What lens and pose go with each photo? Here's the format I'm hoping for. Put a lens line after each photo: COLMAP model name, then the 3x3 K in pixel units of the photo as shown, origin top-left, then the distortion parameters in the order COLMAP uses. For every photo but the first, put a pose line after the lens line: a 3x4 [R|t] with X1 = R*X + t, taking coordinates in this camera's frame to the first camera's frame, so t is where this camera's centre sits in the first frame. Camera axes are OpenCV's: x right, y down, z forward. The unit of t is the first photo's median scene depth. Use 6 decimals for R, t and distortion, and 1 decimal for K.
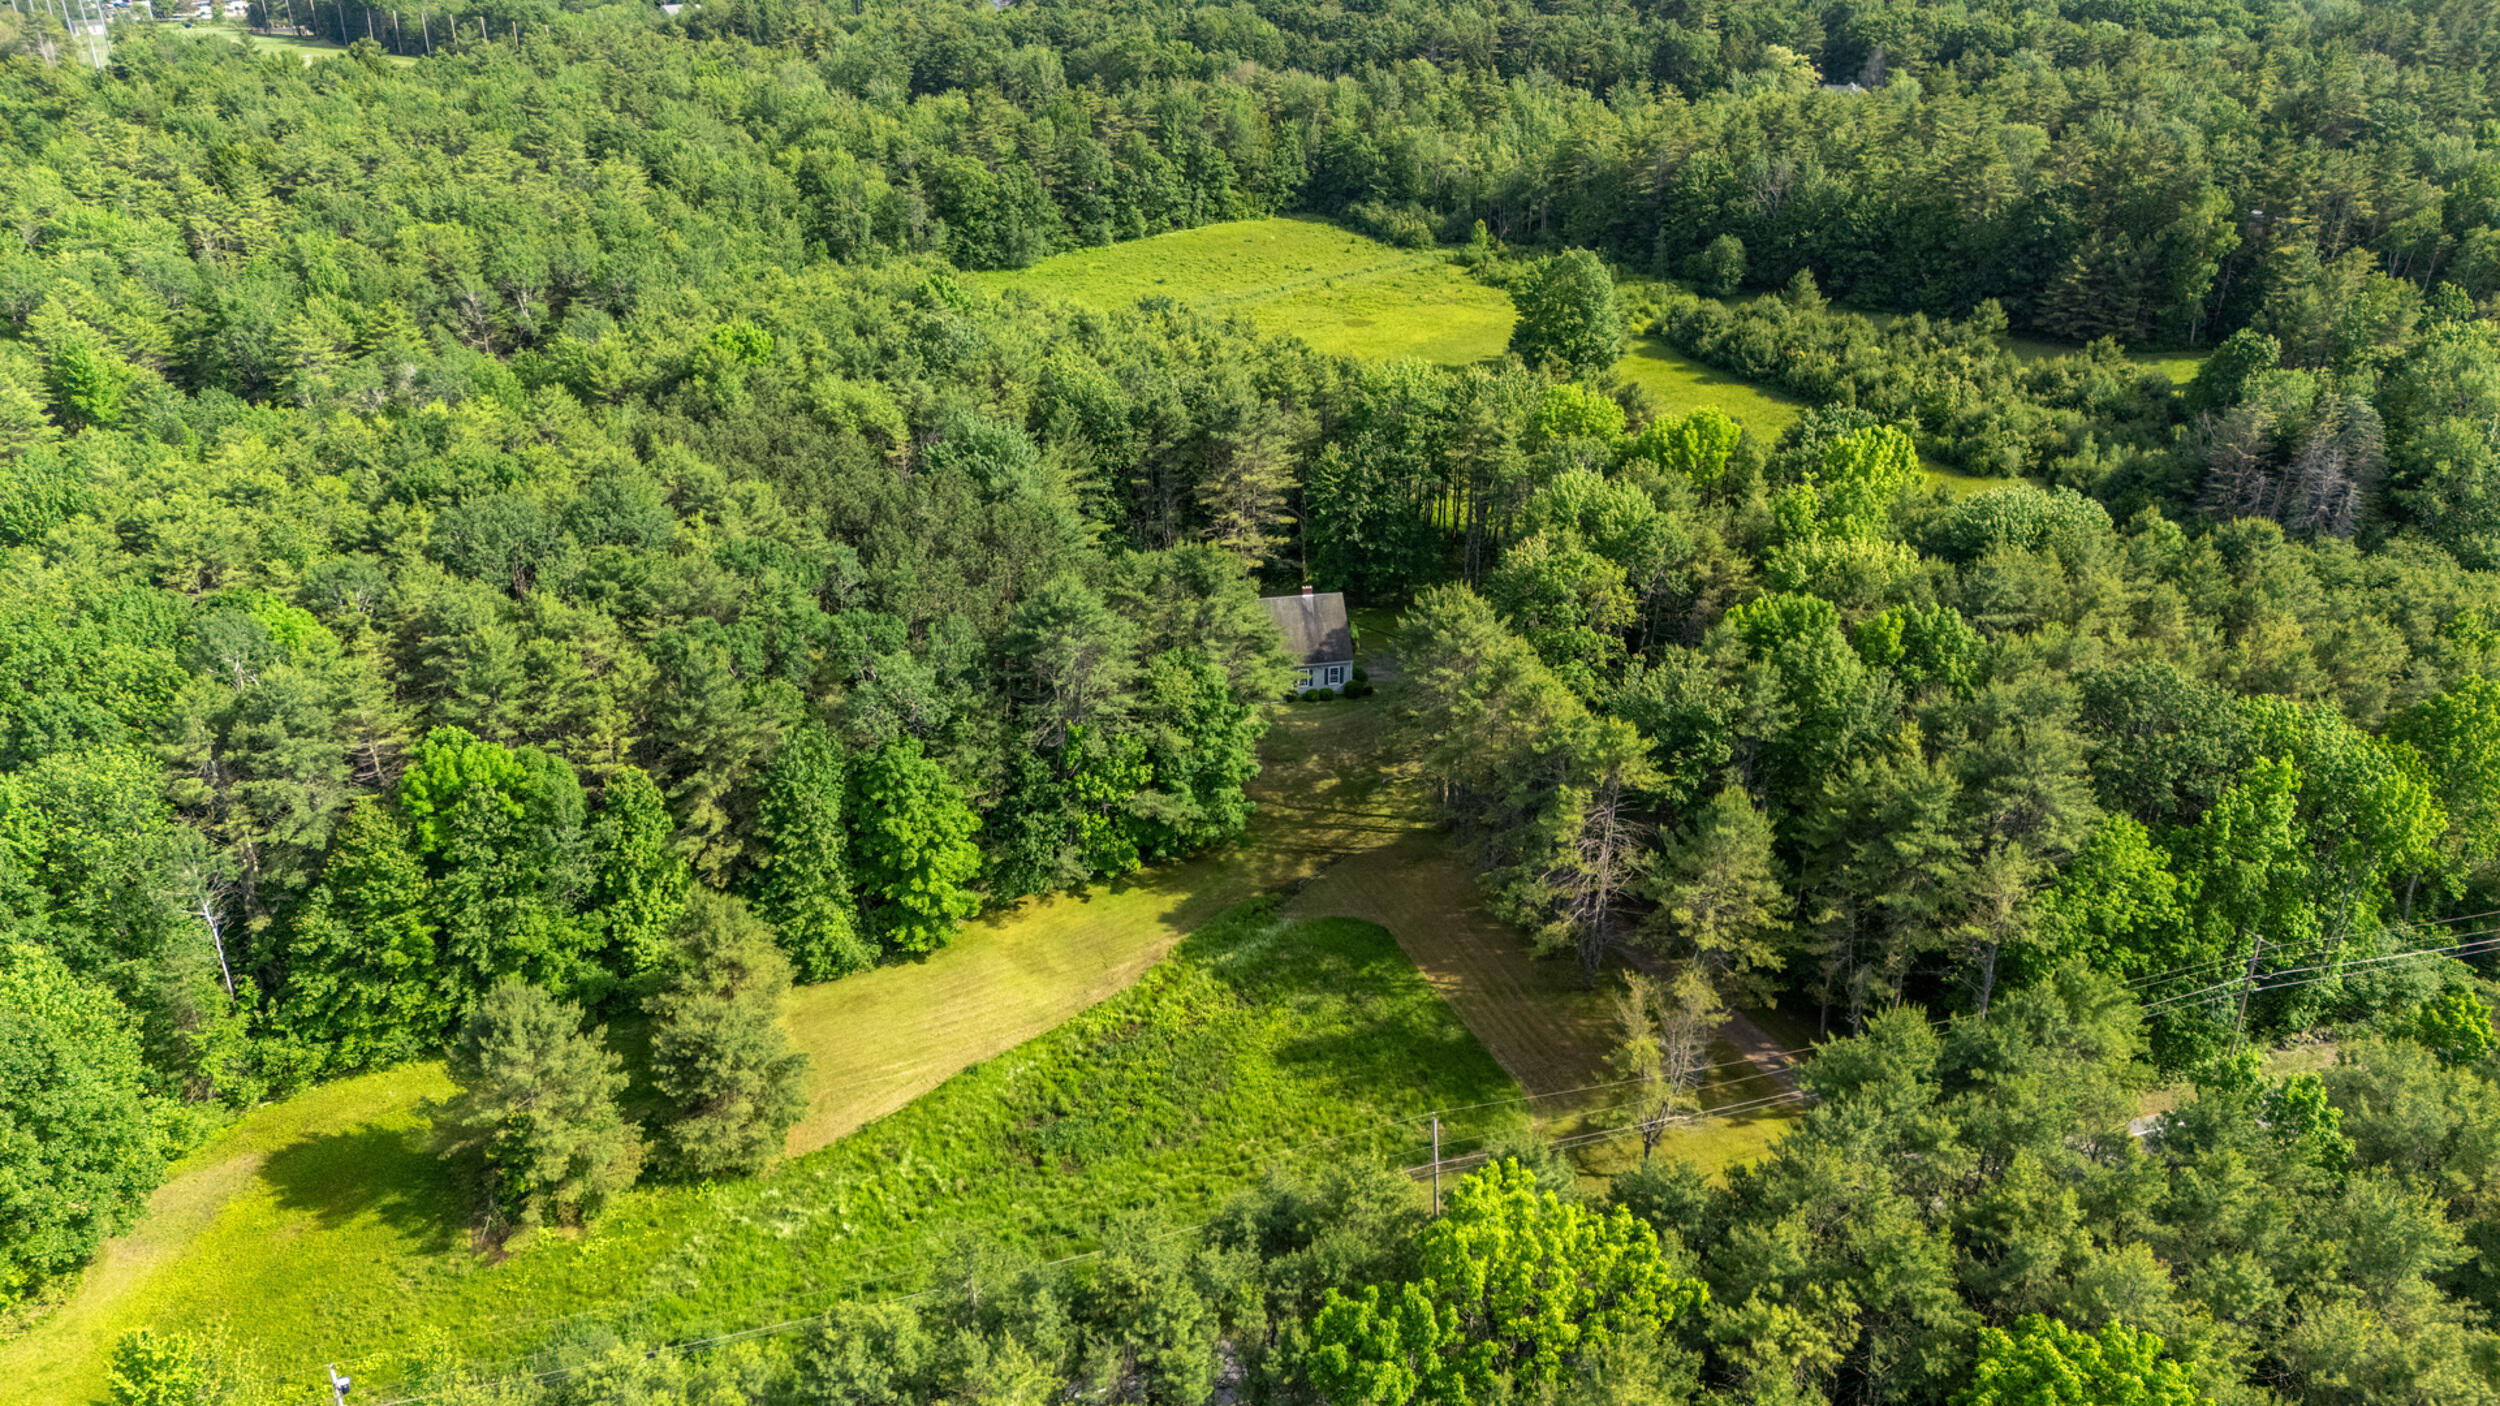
lens RADIAL K [[1818.4, 0, 1267.5], [0, 1818.4, 706.9], [0, 0, 1]] dist [0.084652, -0.086048]
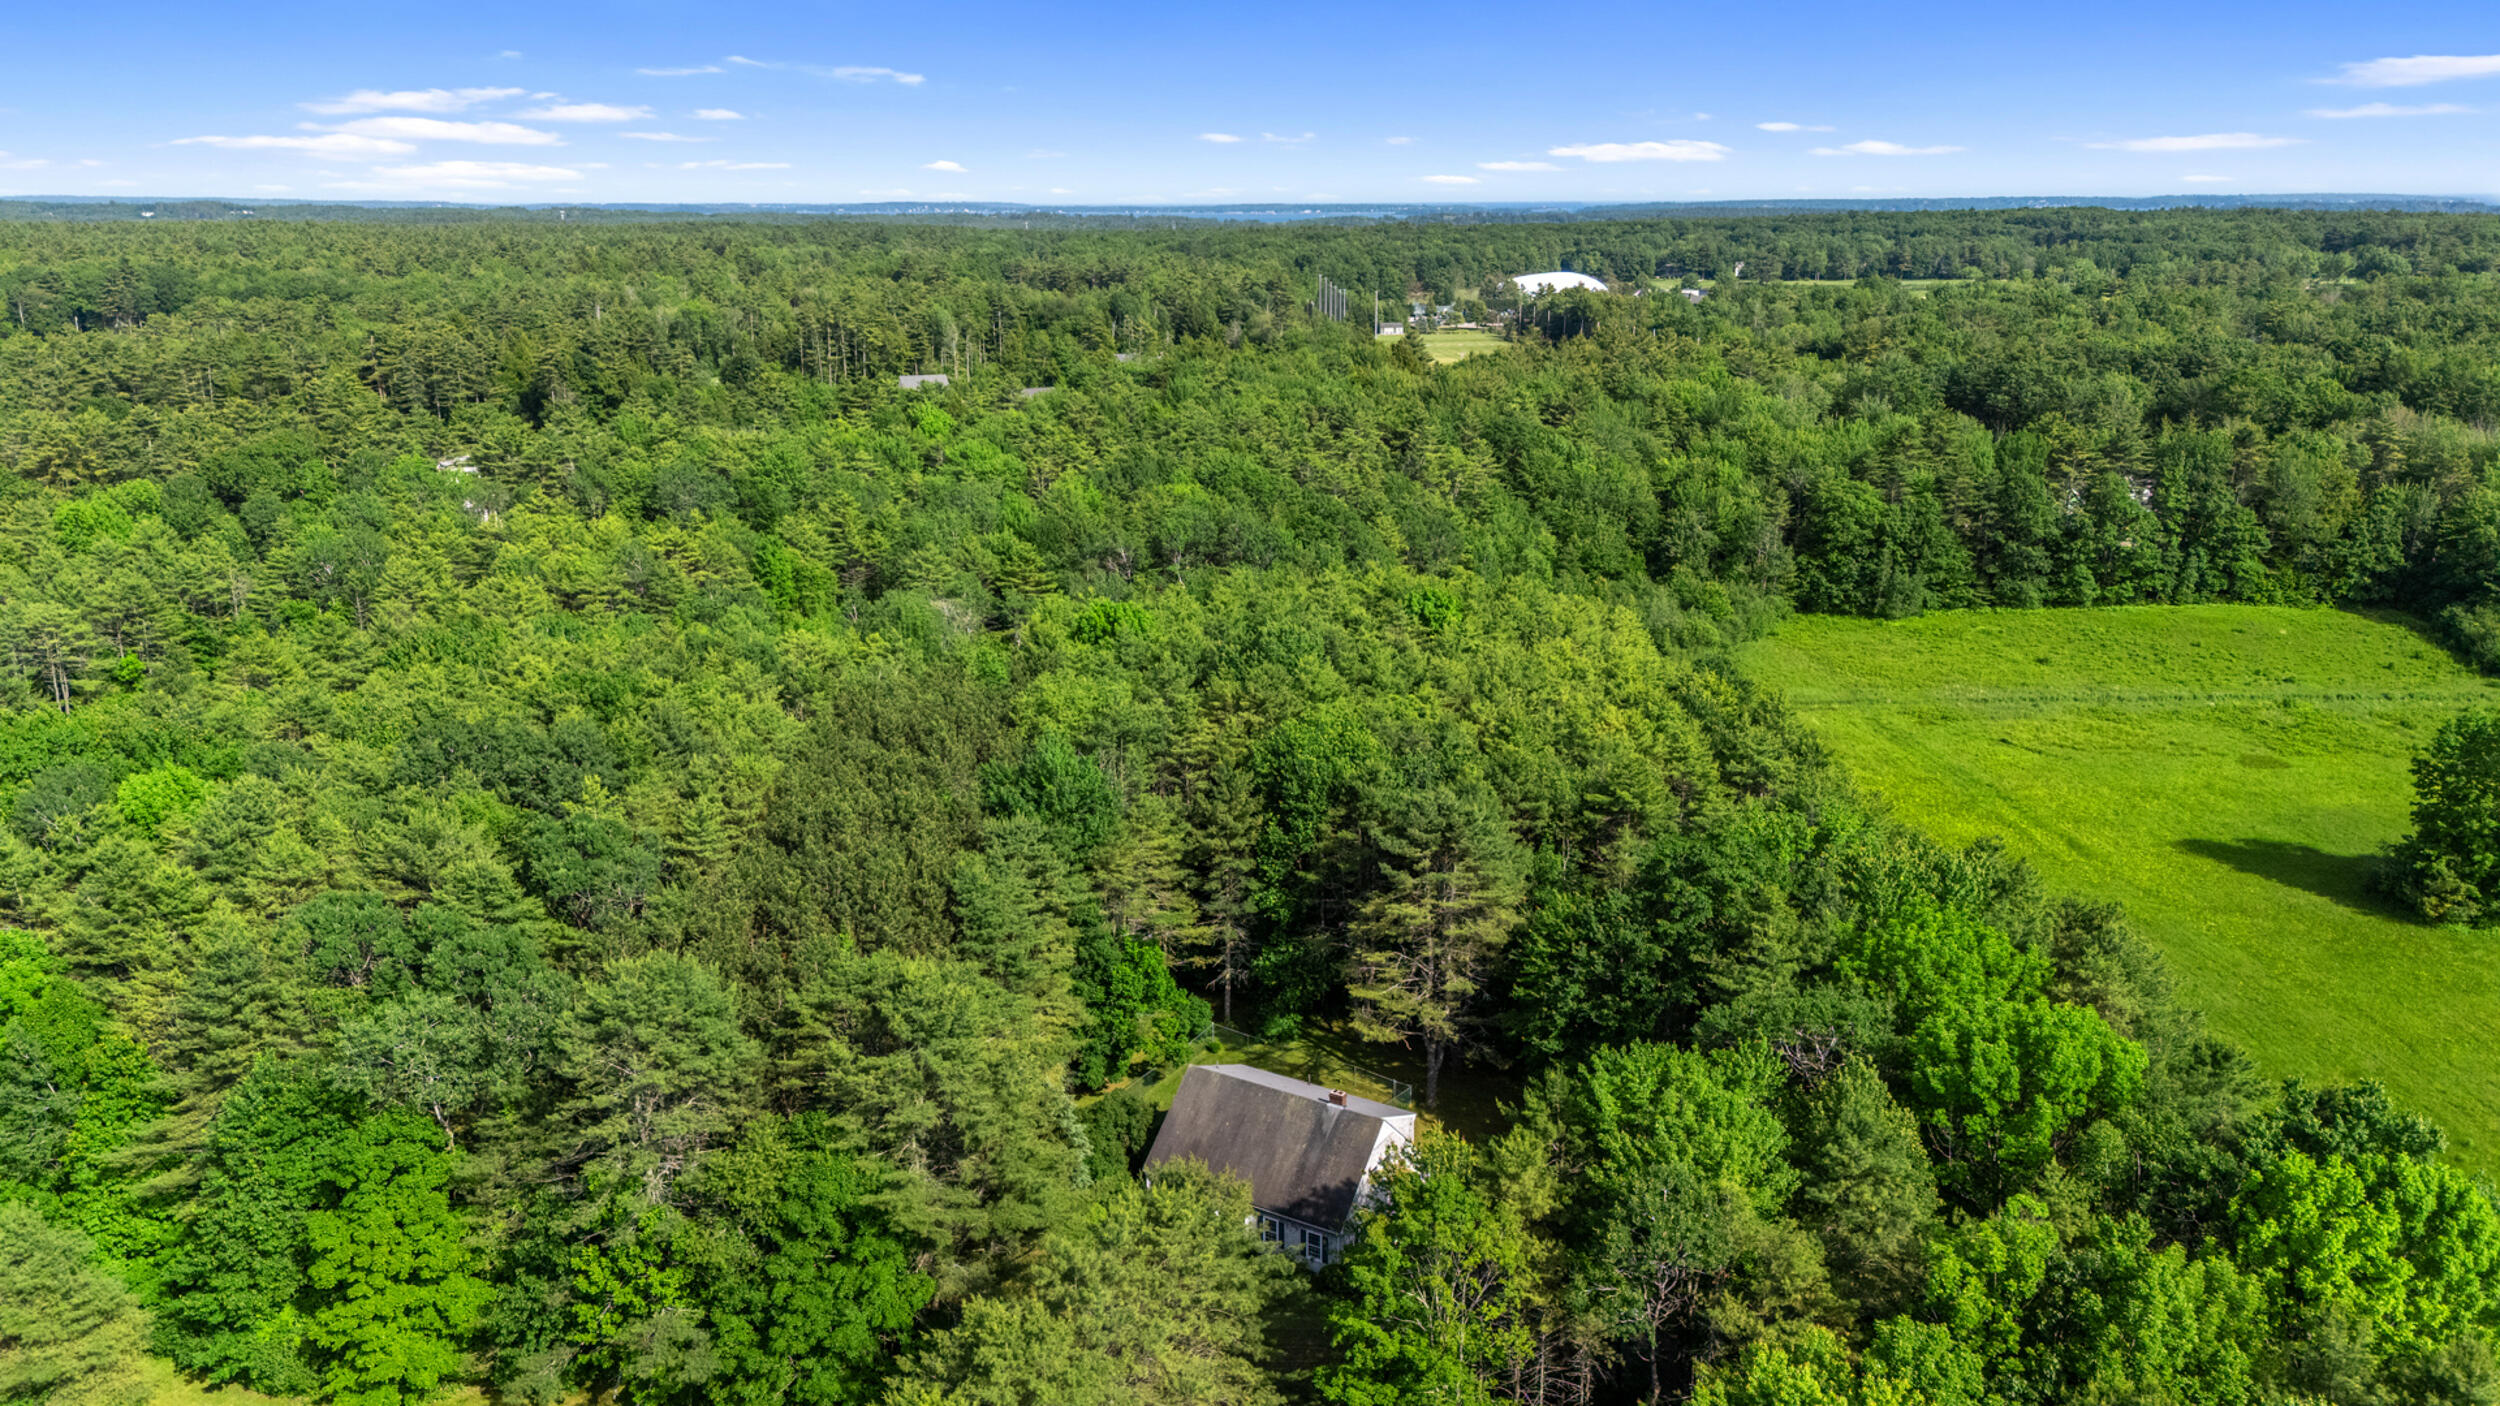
lens RADIAL K [[1822.3, 0, 1262.6], [0, 1822.3, 712.8], [0, 0, 1]] dist [0.091534, -0.104539]
pose [[0.733251, 0.182914, -0.654893, 0.319142], [-0.289050, 0.955632, -0.056724, -0.118450], [0.615461, 0.230890, 0.753590, 0.364317]]
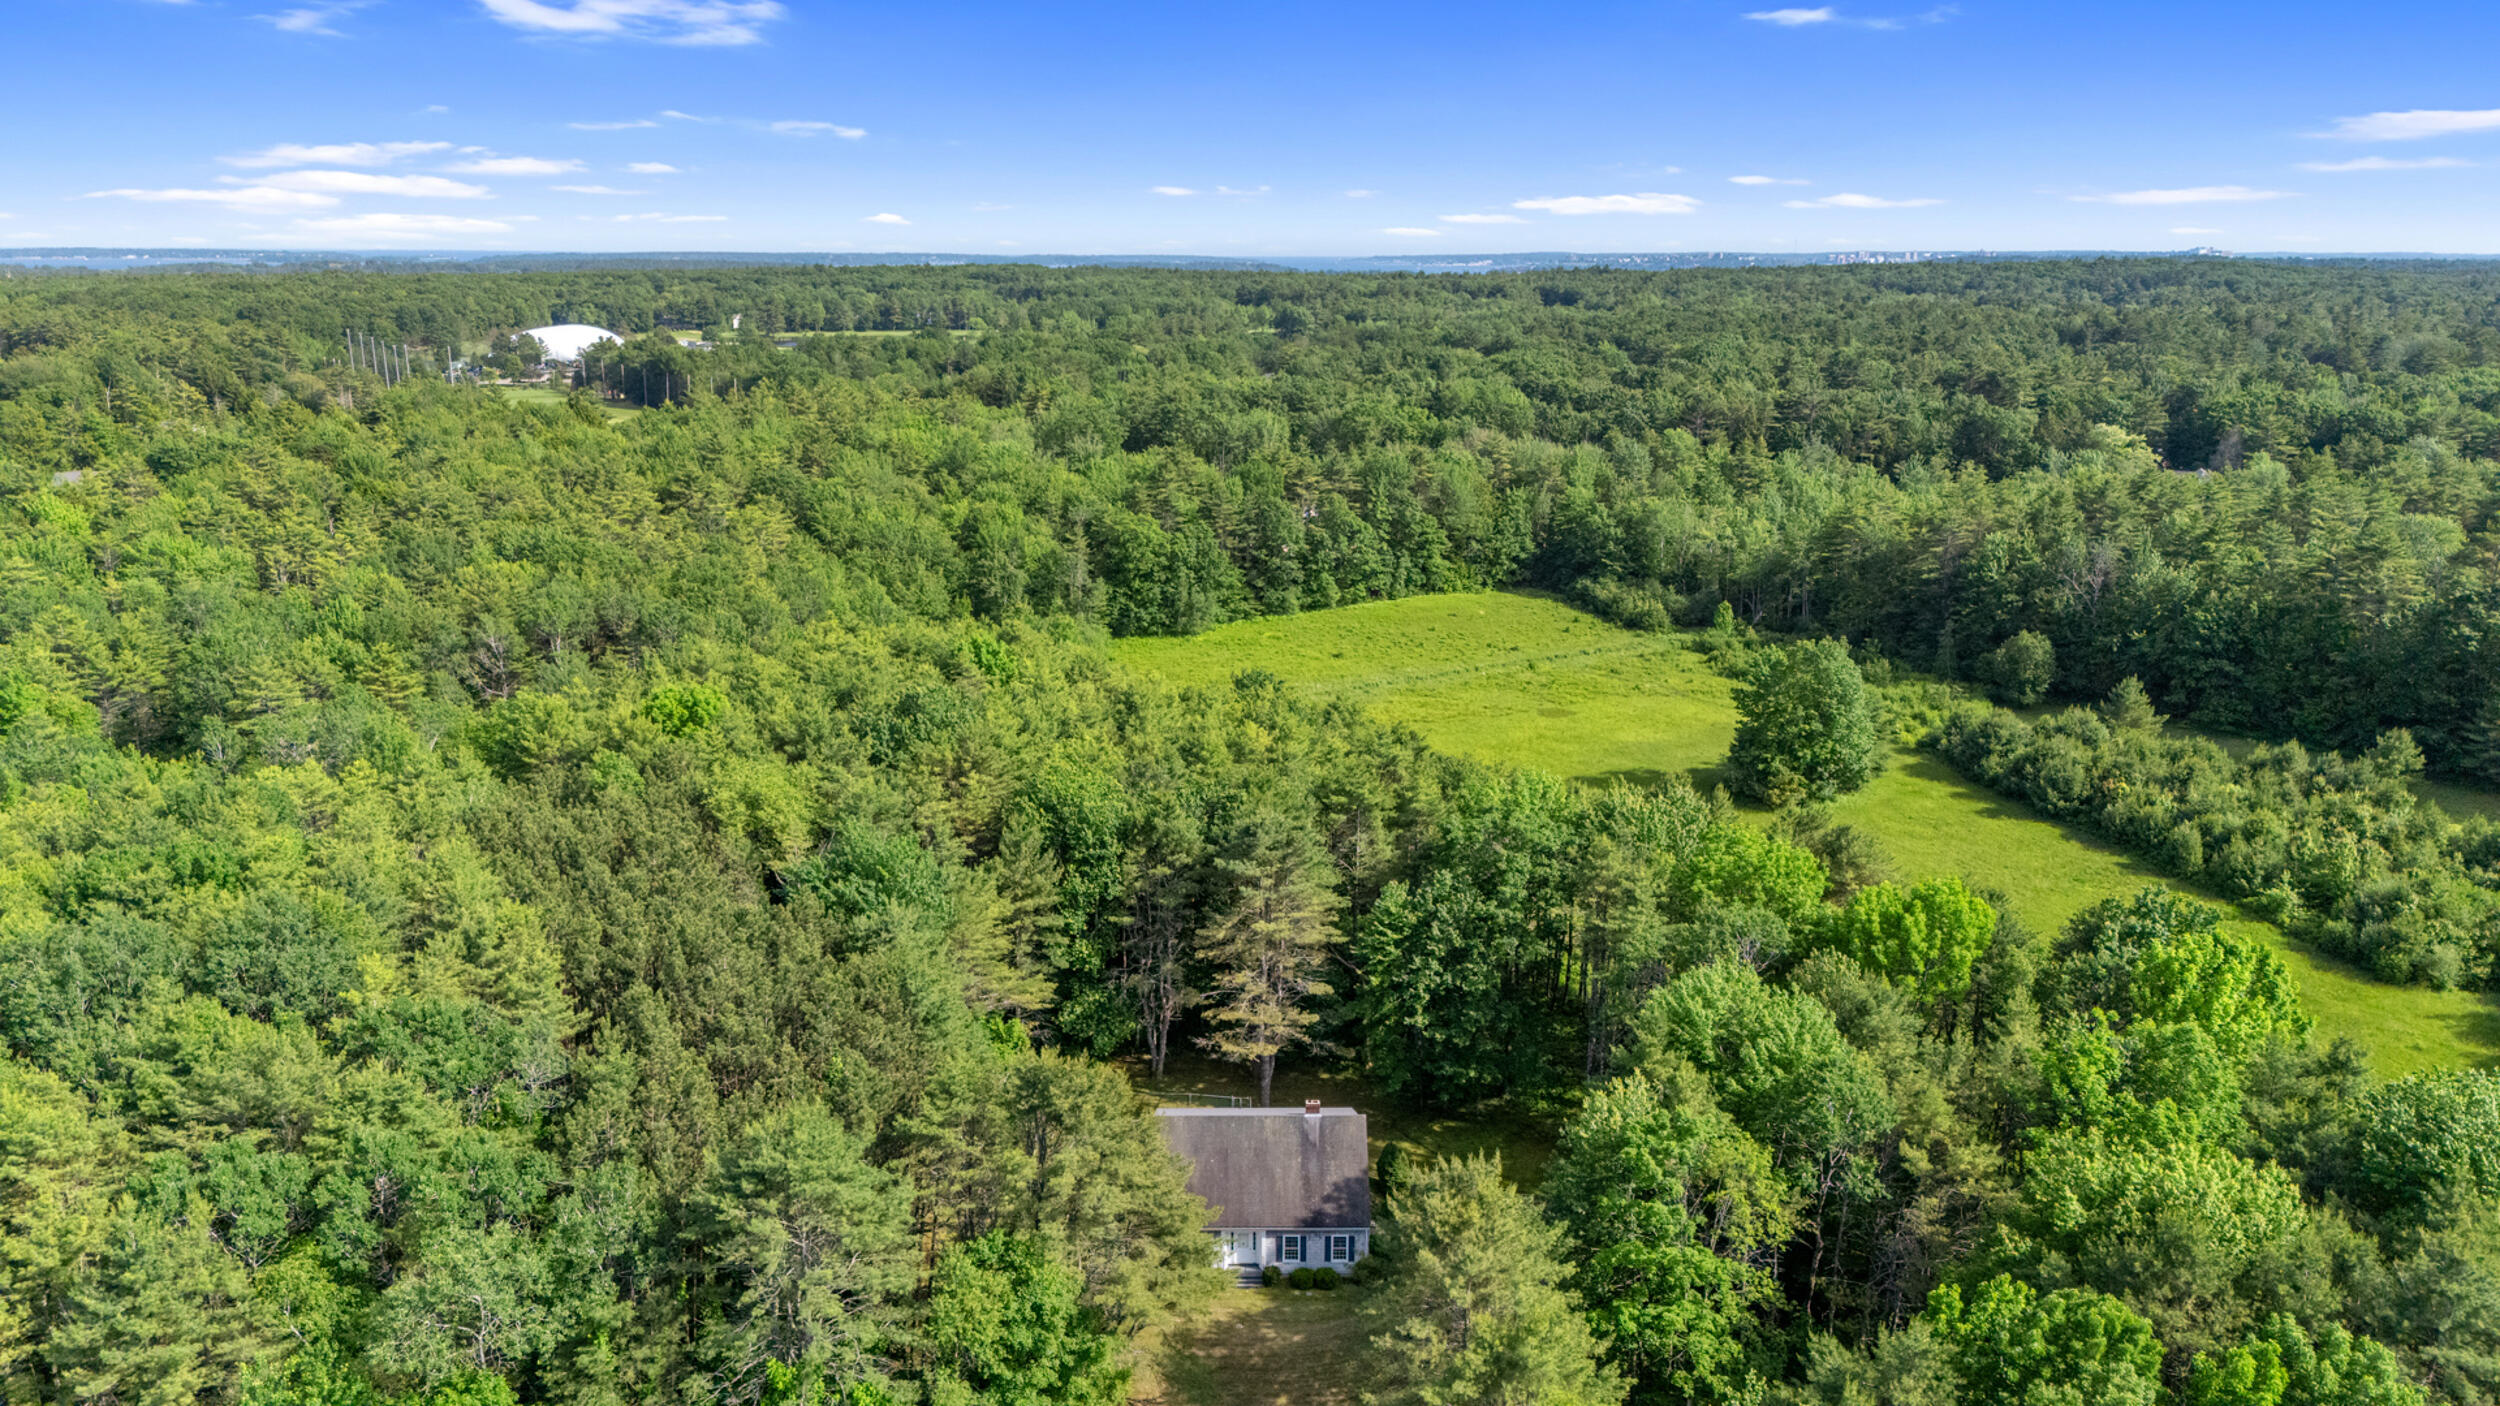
lens RADIAL K [[1822.3, 0, 1262.6], [0, 1822.3, 712.8], [0, 0, 1]] dist [0.091534, -0.104539]
pose [[0.983549, 0.048317, -0.174058, 0.089929], [-0.081447, 0.978678, -0.188562, -0.061483], [0.161236, 0.199636, 0.966513, 0.249577]]
